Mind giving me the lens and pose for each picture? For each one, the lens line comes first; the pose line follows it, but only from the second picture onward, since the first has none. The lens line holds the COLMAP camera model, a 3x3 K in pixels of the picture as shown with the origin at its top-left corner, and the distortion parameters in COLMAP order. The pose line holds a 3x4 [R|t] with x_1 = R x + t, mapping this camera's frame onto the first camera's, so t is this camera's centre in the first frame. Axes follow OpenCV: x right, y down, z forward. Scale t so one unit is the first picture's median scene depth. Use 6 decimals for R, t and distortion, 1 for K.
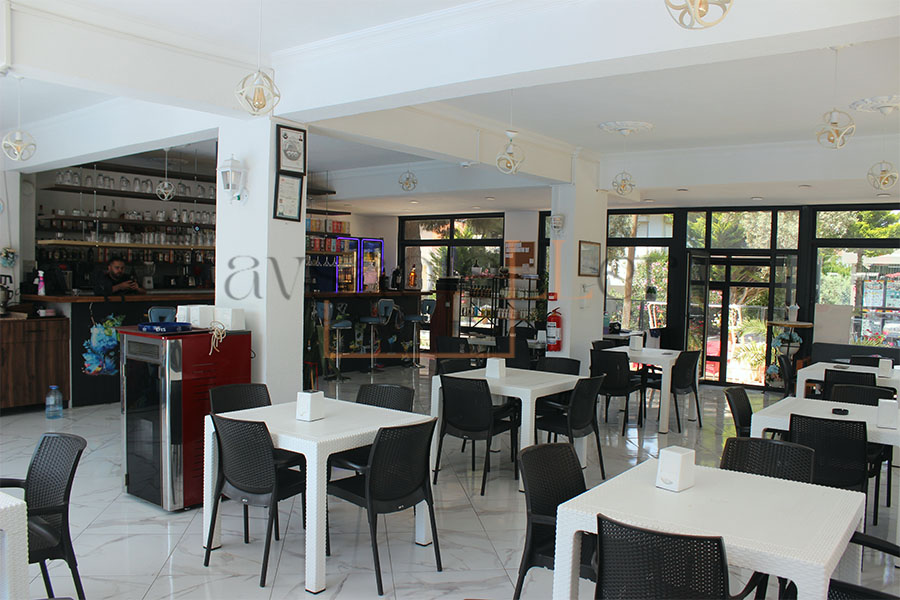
lens RADIAL K [[739.0, 0, 450.0], [0, 739.0, 300.0], [0, 0, 1]] dist [-0.100258, 0.006434]
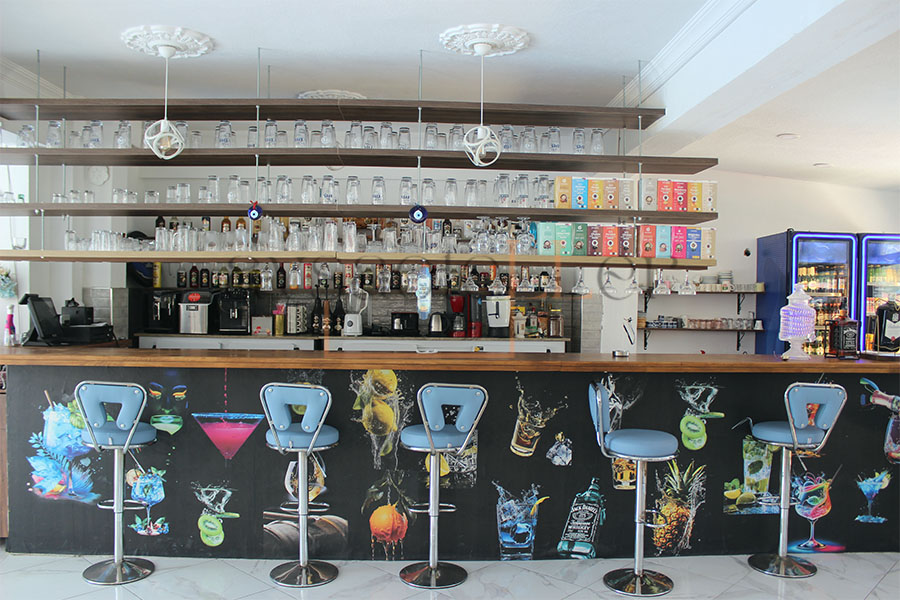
lens RADIAL K [[739.0, 0, 450.0], [0, 739.0, 300.0], [0, 0, 1]] dist [-0.100258, 0.006434]
pose [[0.632214, -0.003234, -0.774787, 0.093786], [-0.029461, 0.999168, -0.028211, -0.033274], [0.774233, 0.040661, 0.631593, 0.793026]]
